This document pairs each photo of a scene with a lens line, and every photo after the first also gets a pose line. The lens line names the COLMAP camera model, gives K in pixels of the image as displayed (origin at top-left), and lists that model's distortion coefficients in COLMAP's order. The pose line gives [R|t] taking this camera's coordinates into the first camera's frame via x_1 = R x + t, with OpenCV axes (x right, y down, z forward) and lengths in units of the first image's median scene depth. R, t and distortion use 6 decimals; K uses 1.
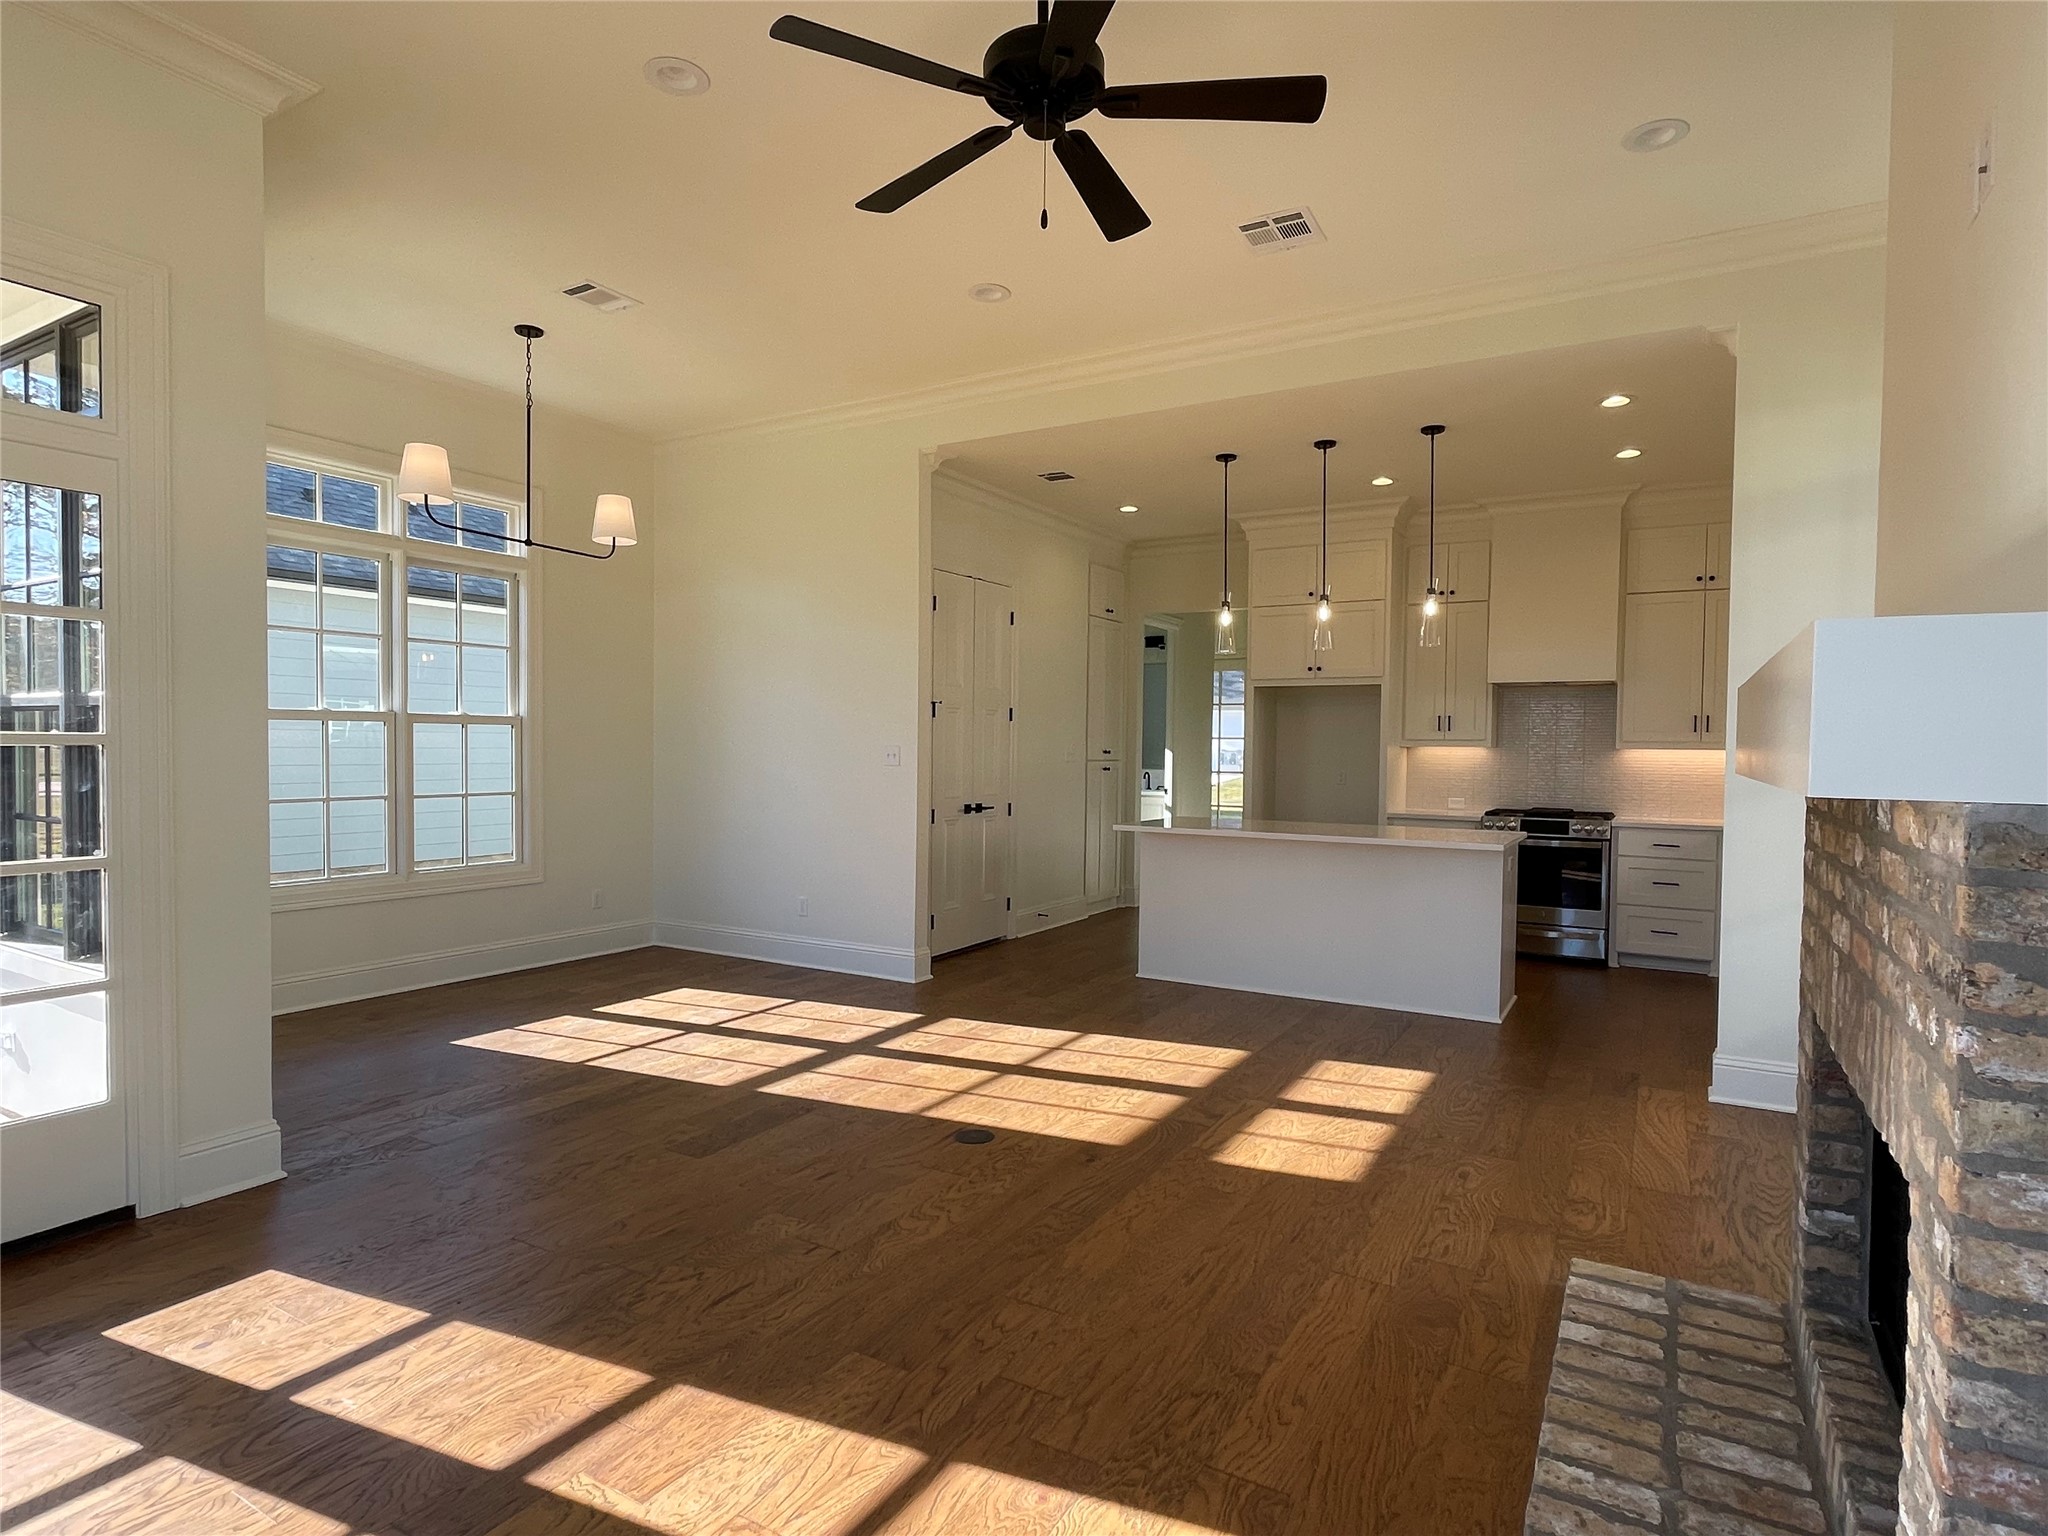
lens RADIAL K [[1086.1, 0, 1024.0], [0, 1086.1, 768.0], [0, 0, 1]] dist [-0.000396, -0.000096]
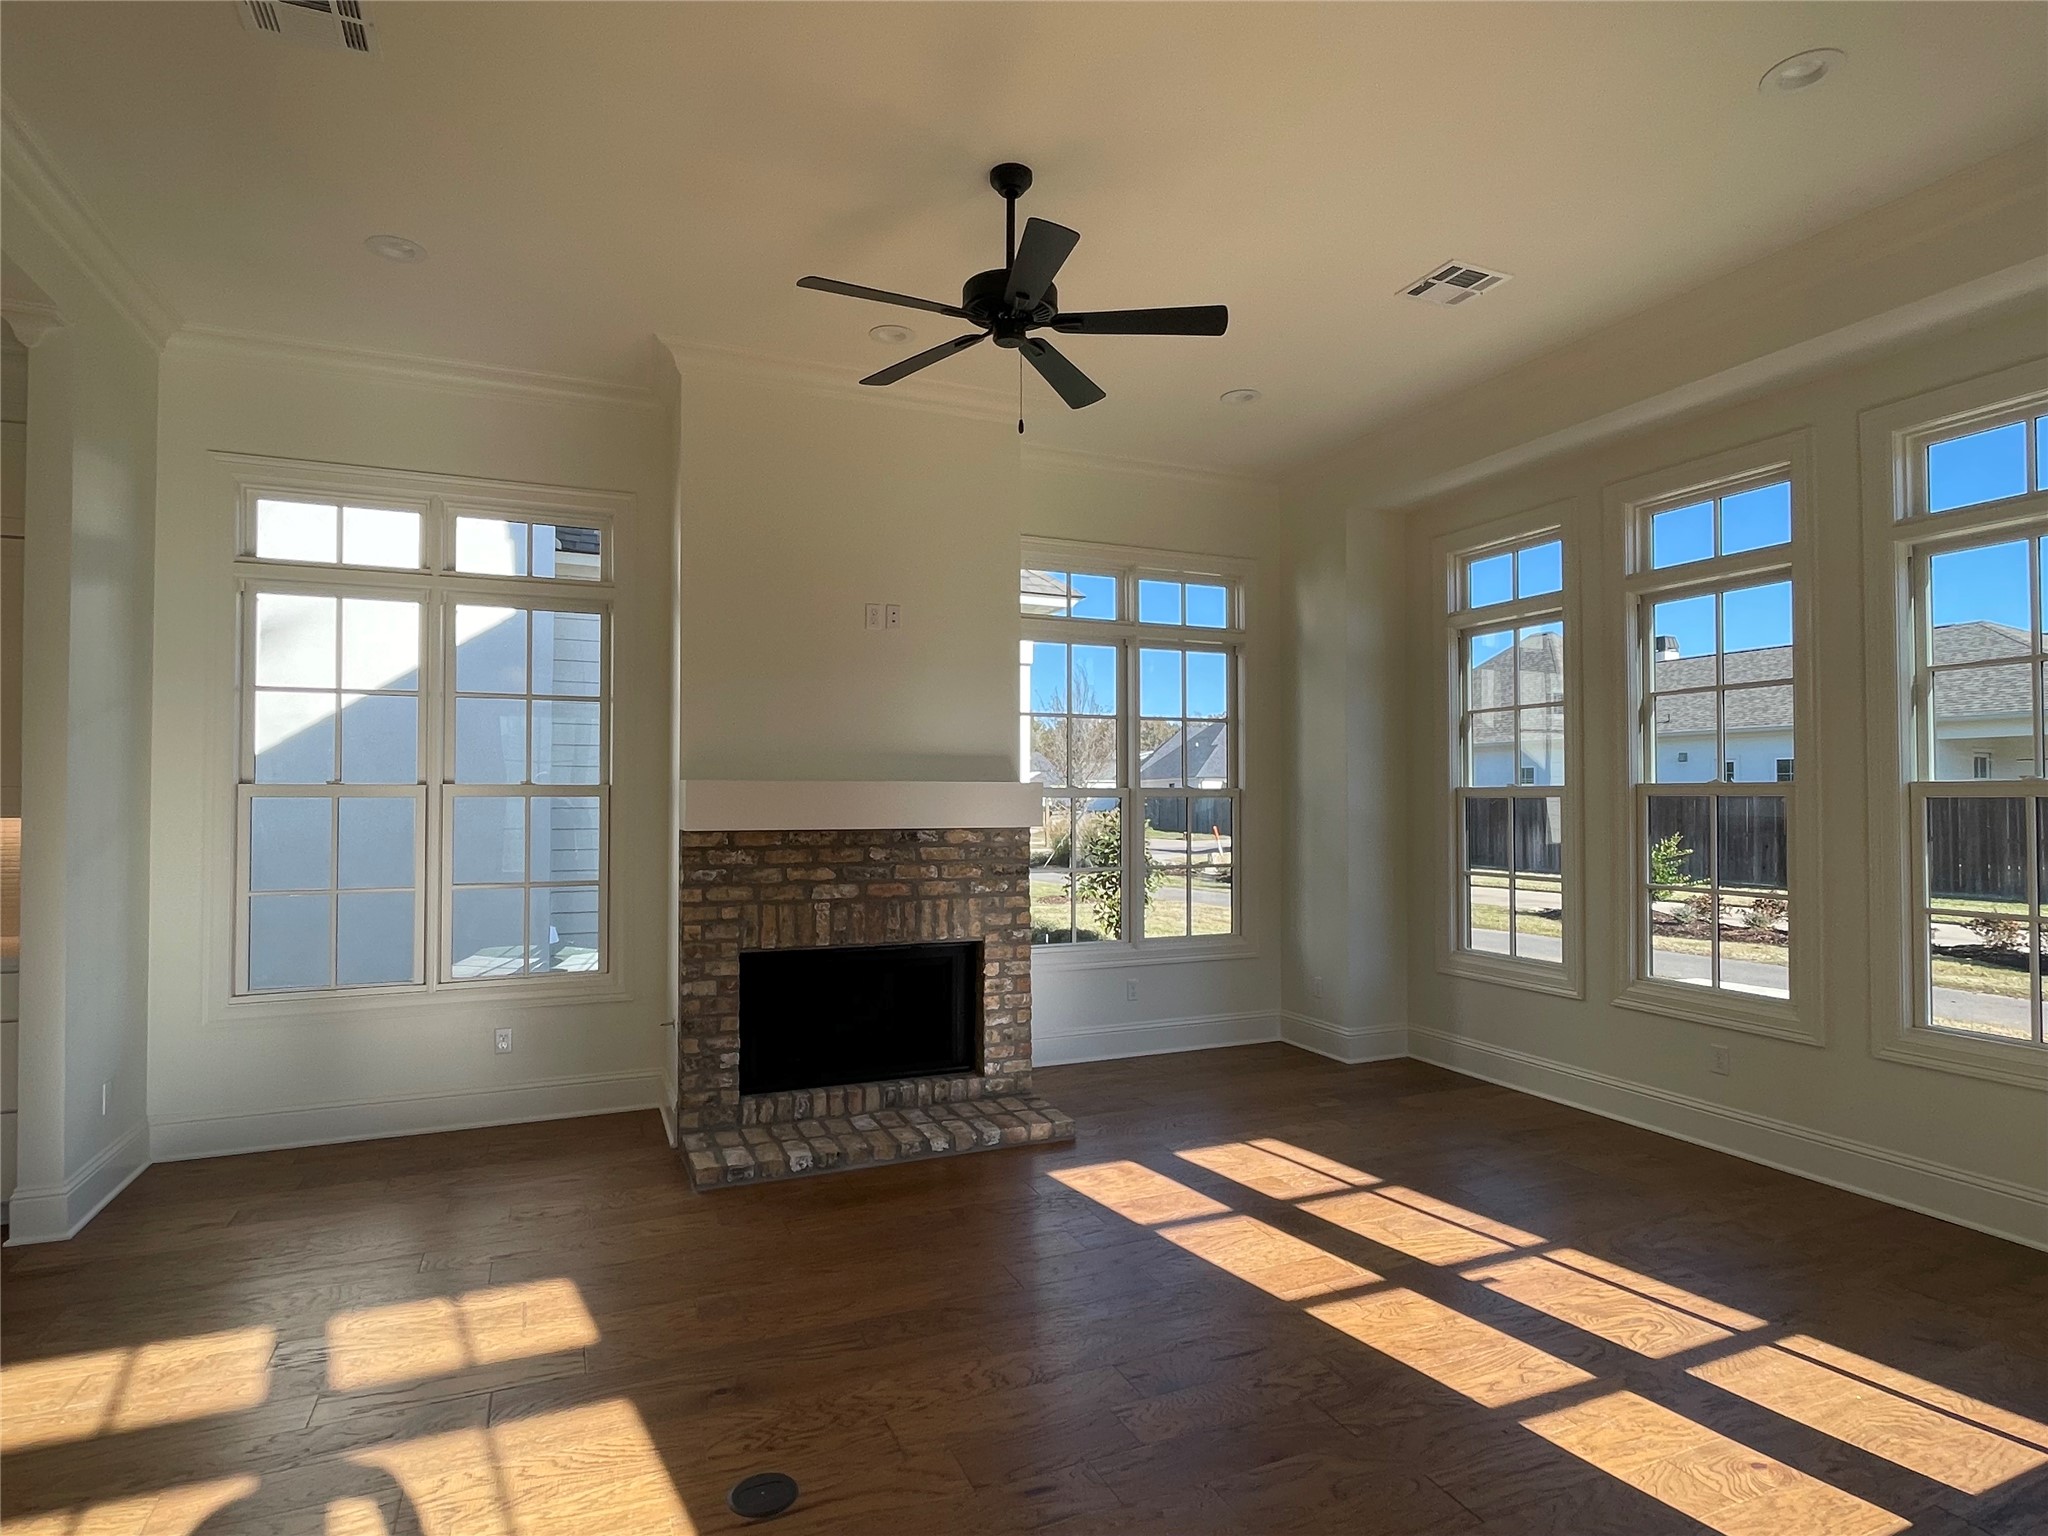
lens RADIAL K [[1085.1, 0, 1028.0], [0, 1085.1, 774.6], [0, 0, 1]] dist [0.002531, 0.000652]
pose [[-0.806643, 0.003145, 0.591031, -0.689050], [0.005333, 0.999984, 0.001958, -0.074201], [-0.591016, 0.004732, -0.806646, 1.852000]]
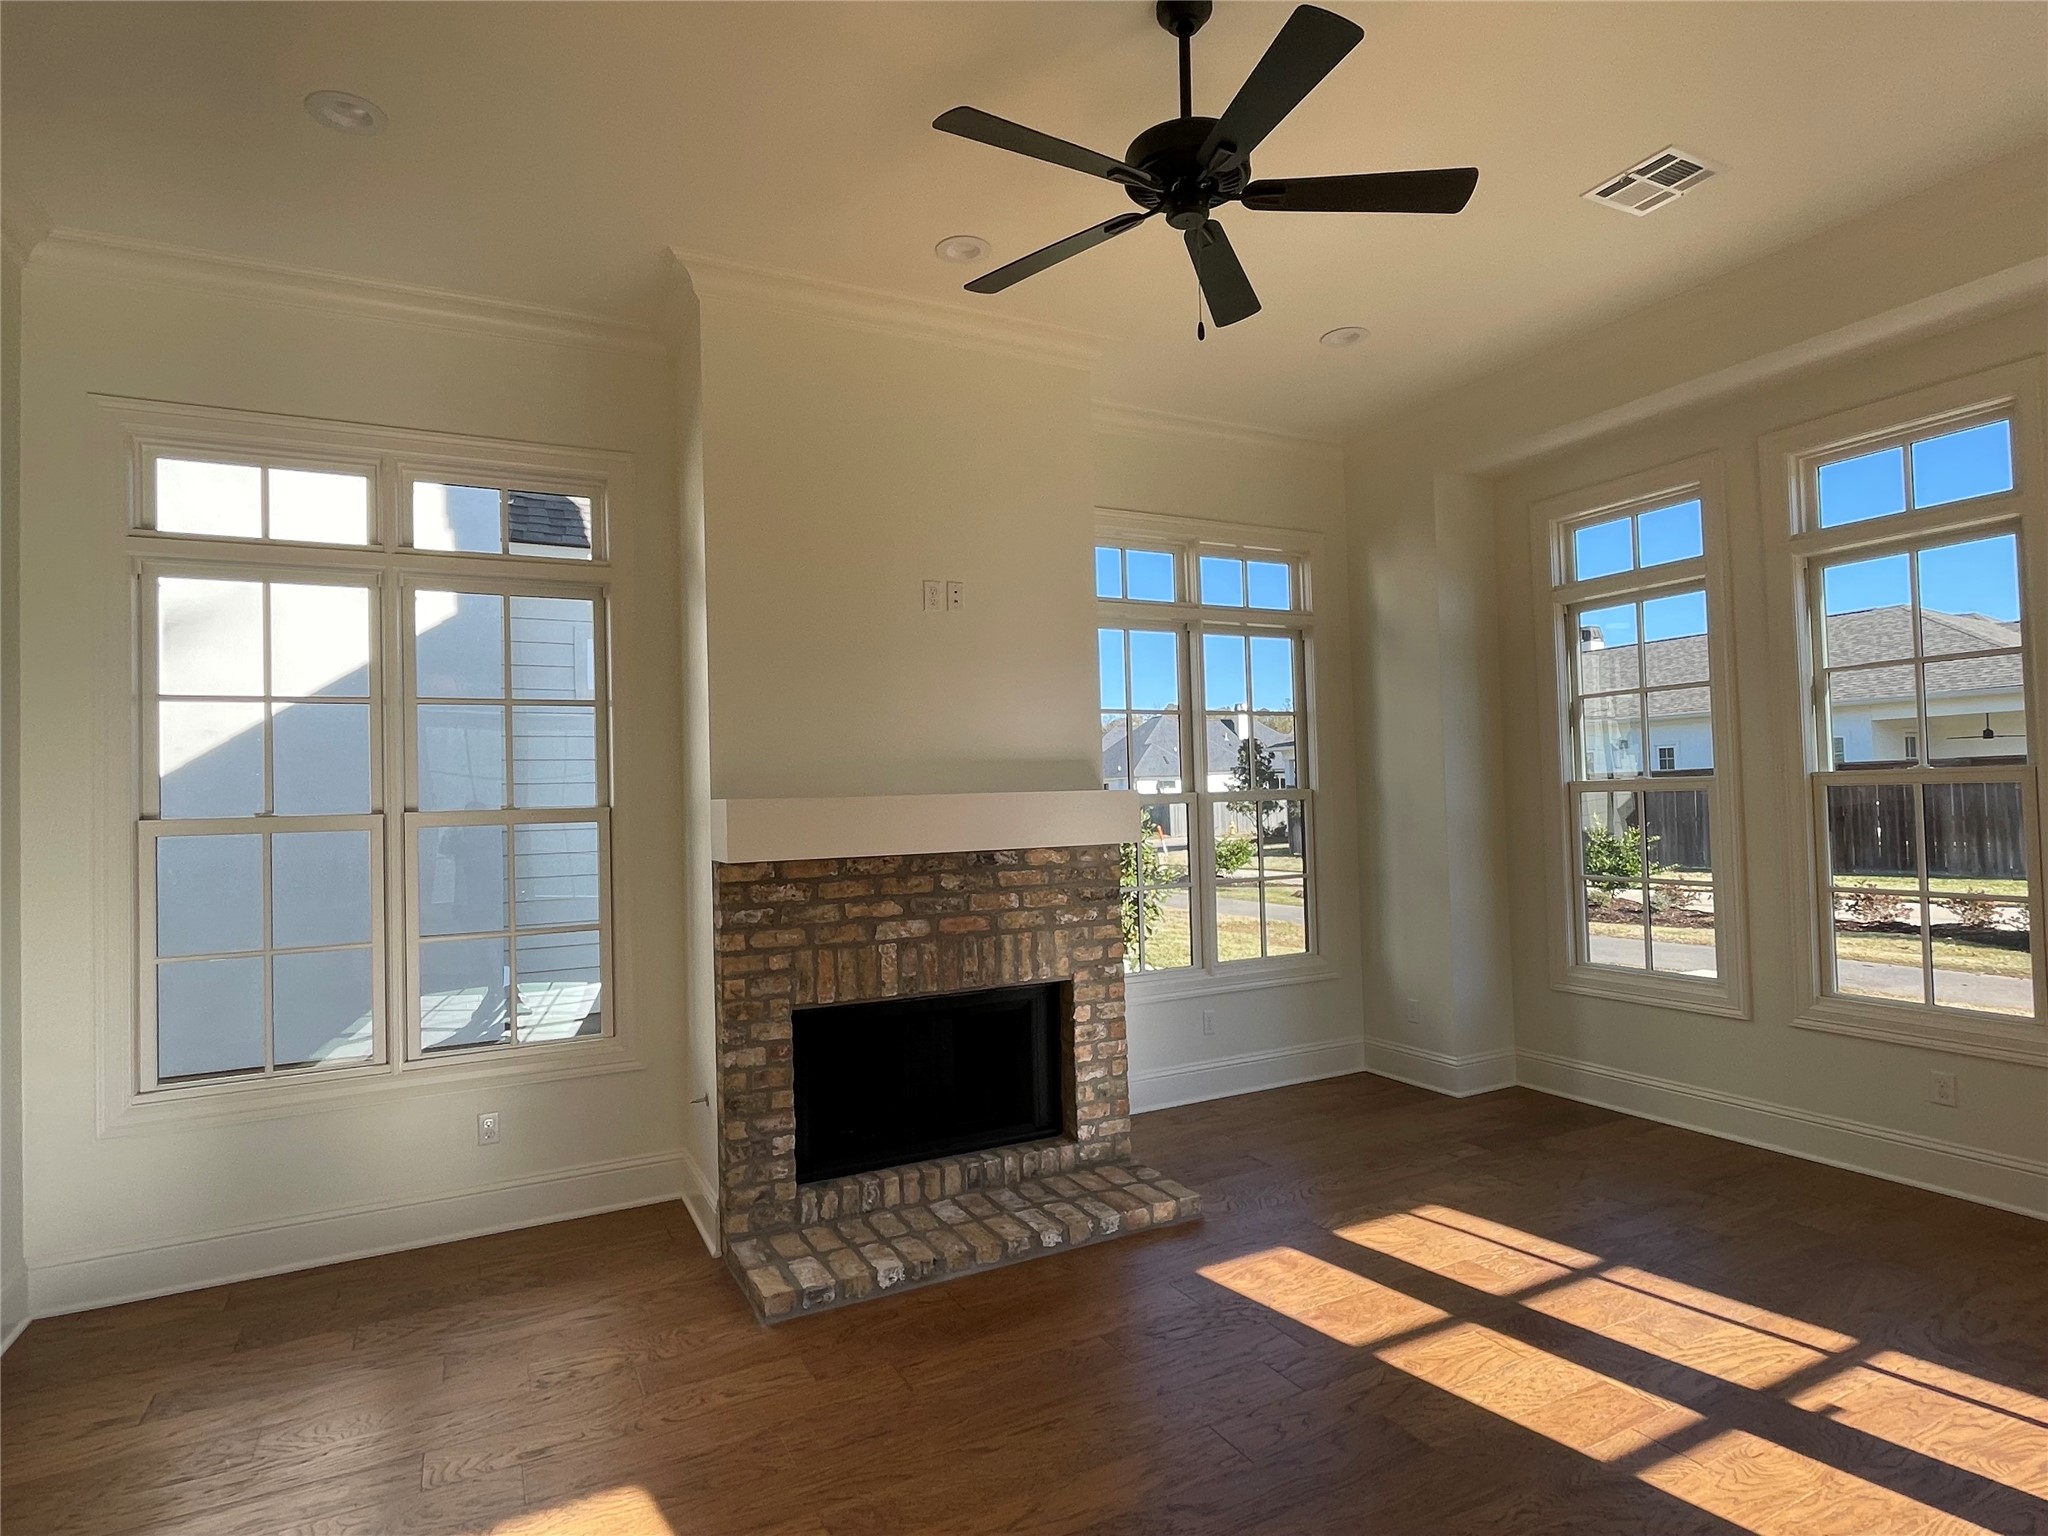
lens RADIAL K [[1086.1, 0, 1024.0], [0, 1086.1, 768.0], [0, 0, 1]] dist [-0.000396, -0.000096]
pose [[-0.842958, 0.030257, 0.537128, -0.339475], [0.032124, 0.999467, -0.005887, -0.083443], [-0.537019, 0.012292, -0.843480, 1.755039]]
